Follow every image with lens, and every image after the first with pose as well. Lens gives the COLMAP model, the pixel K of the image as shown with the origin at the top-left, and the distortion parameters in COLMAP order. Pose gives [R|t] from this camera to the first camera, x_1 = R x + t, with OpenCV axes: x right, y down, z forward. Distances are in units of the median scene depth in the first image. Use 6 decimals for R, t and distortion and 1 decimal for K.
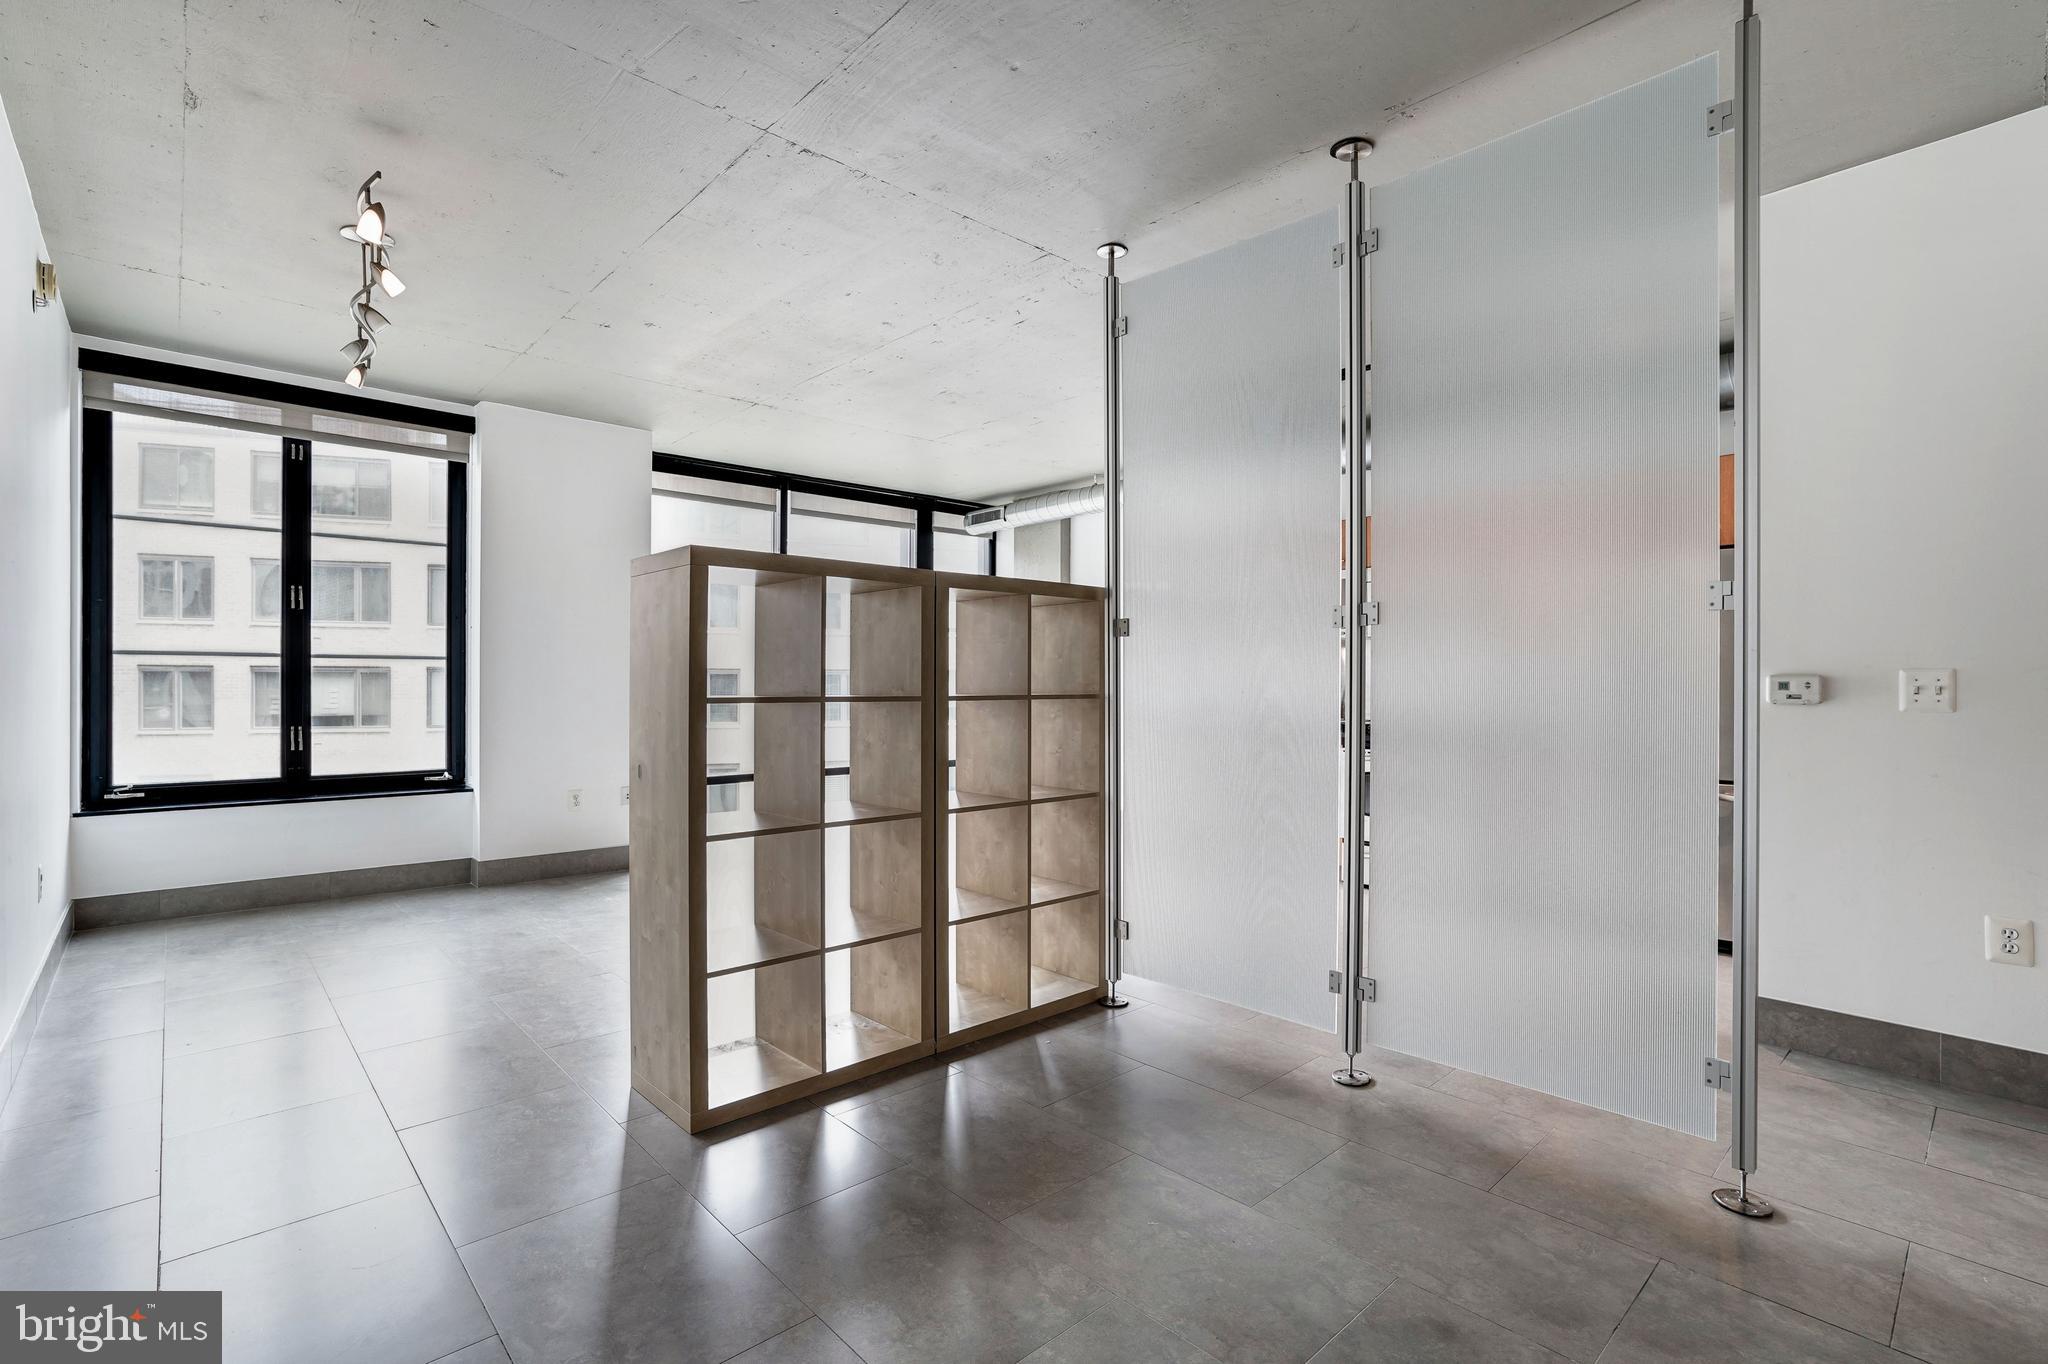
lens RADIAL K [[943.9, 0, 1016.8], [0, 943.9, 686.1], [0, 0, 1]] dist [-0.034528, 0.011100]
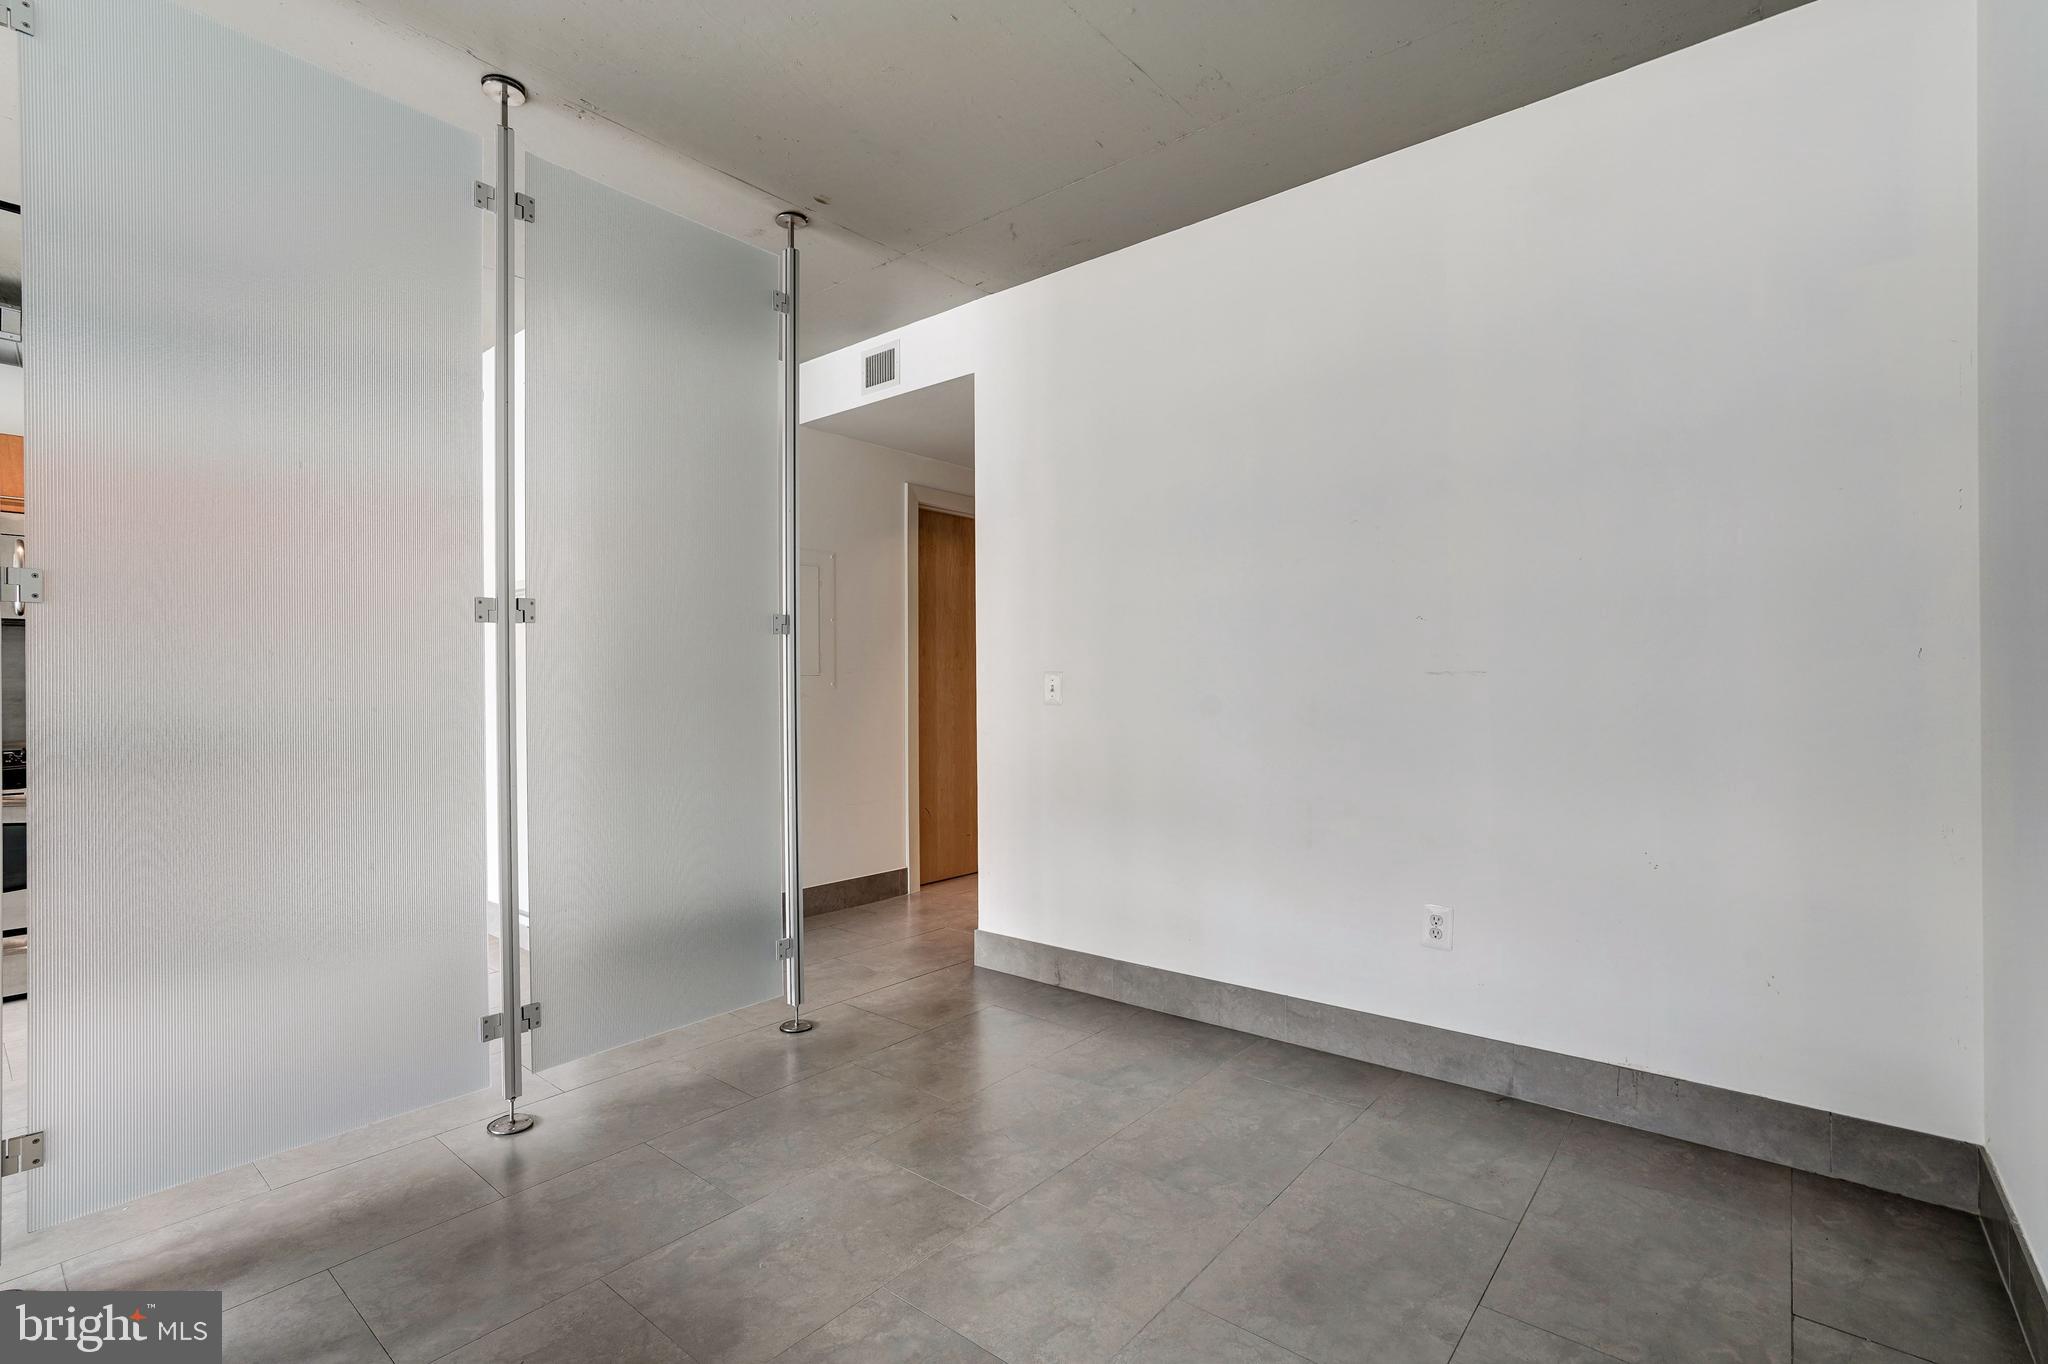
lens RADIAL K [[943.9, 0, 1018.0], [0, 943.9, 688.3], [0, 0, 1]] dist [-0.034528, 0.011100]
pose [[-0.147720, -0.003147, 0.989024, -0.590118], [0.006090, 0.999973, 0.004092, 0.000298], [-0.989010, 0.006628, -0.147697, 0.644822]]
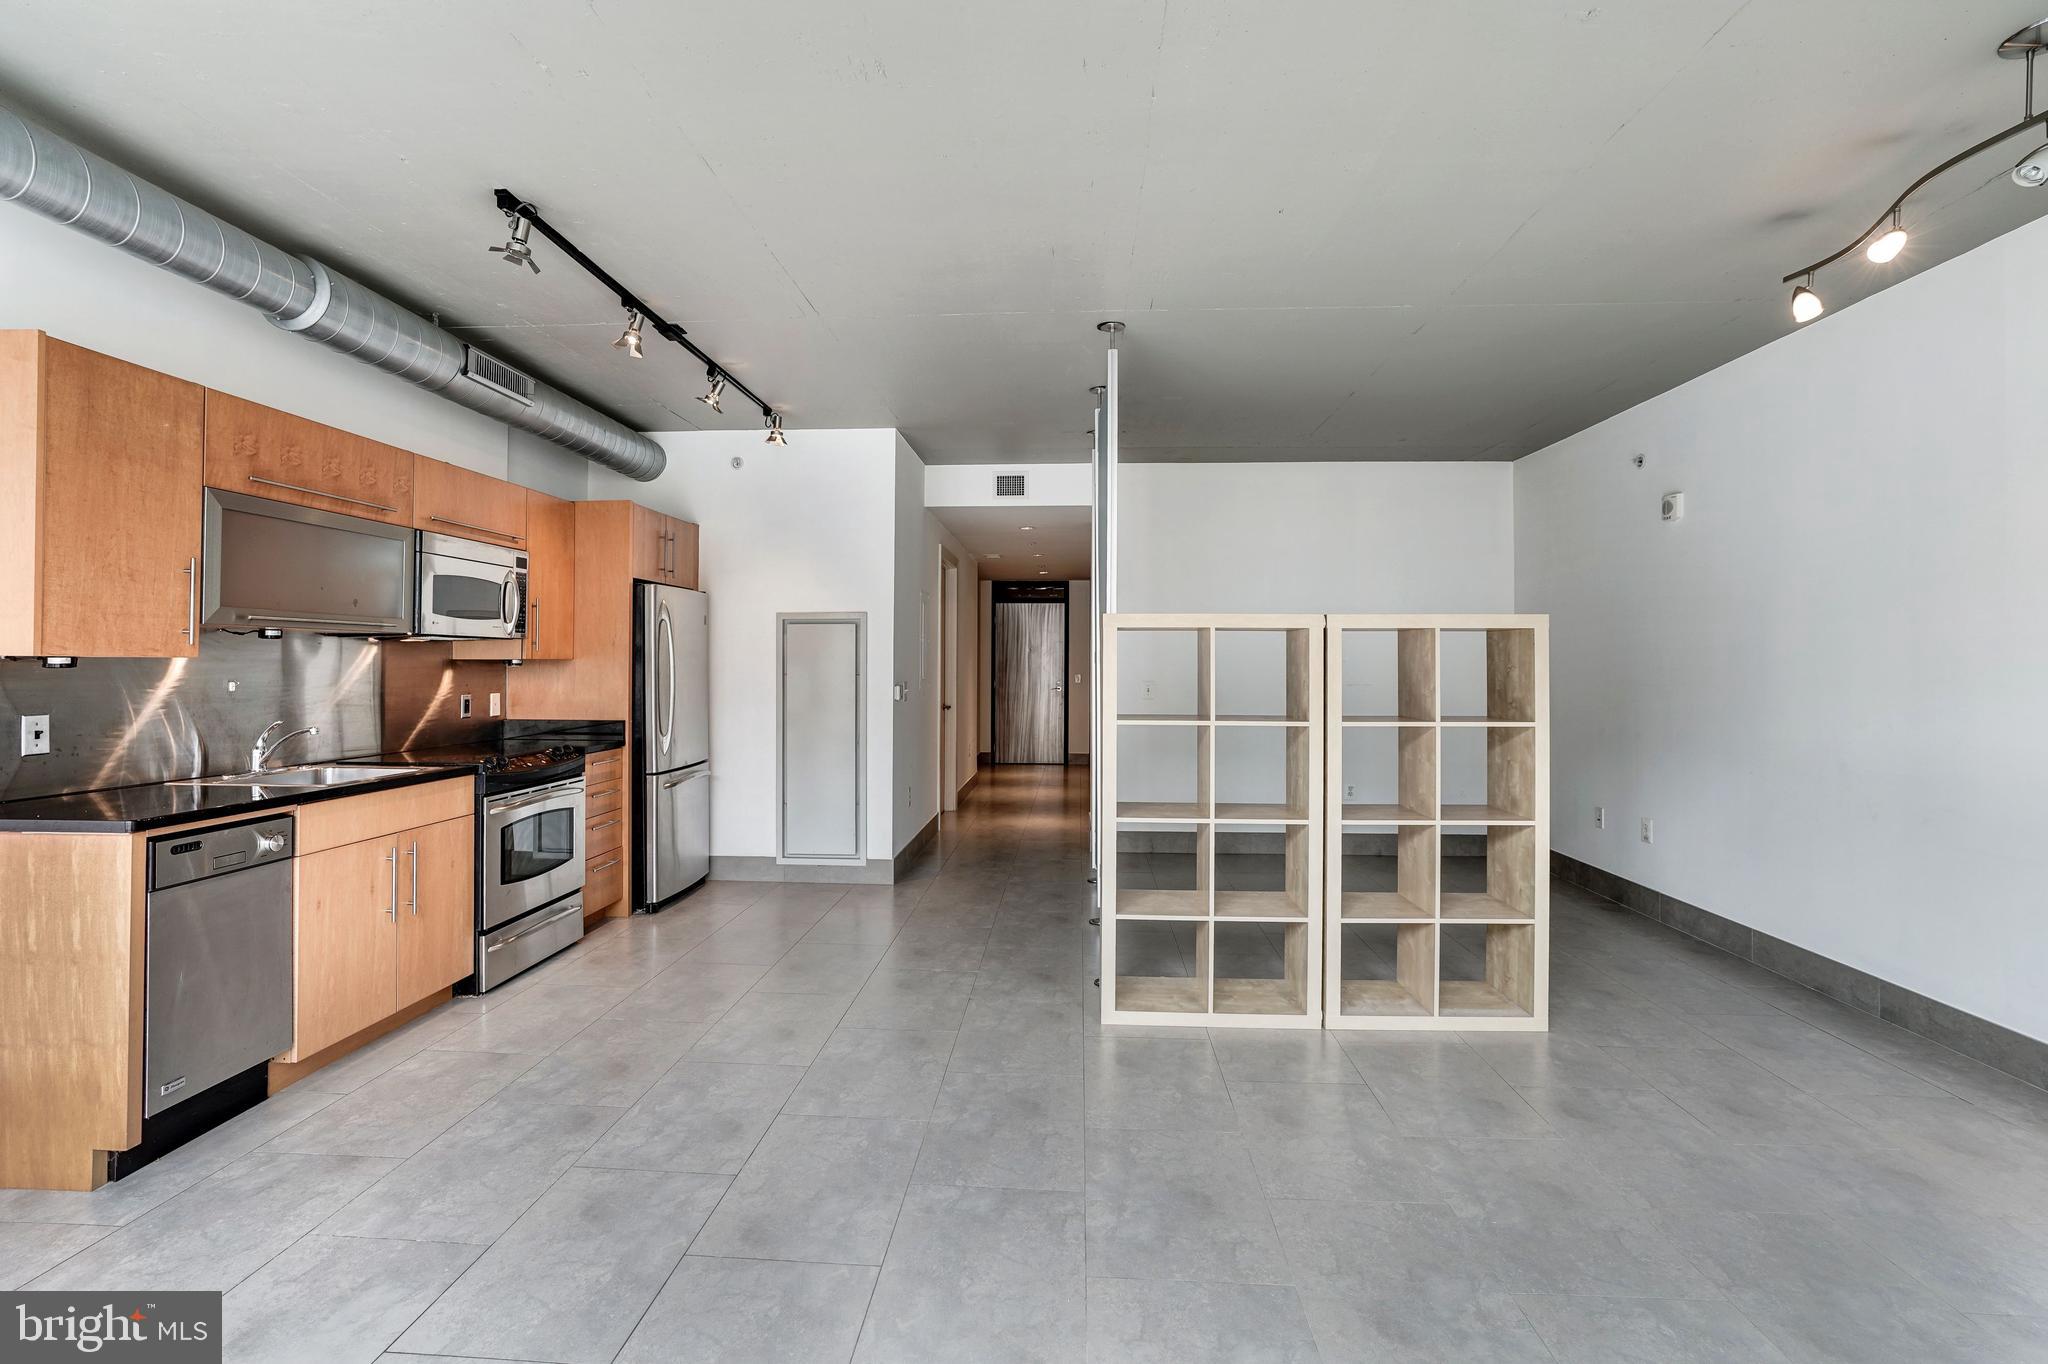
lens RADIAL K [[943.9, 0, 1020.6], [0, 943.9, 661.2], [0, 0, 1]] dist [-0.034528, 0.011100]
pose [[-0.698836, -0.002781, 0.715277, -0.774801], [-0.002135, 0.999996, 0.001802, -0.064604], [-0.715279, -0.000267, -0.698839, 2.163935]]
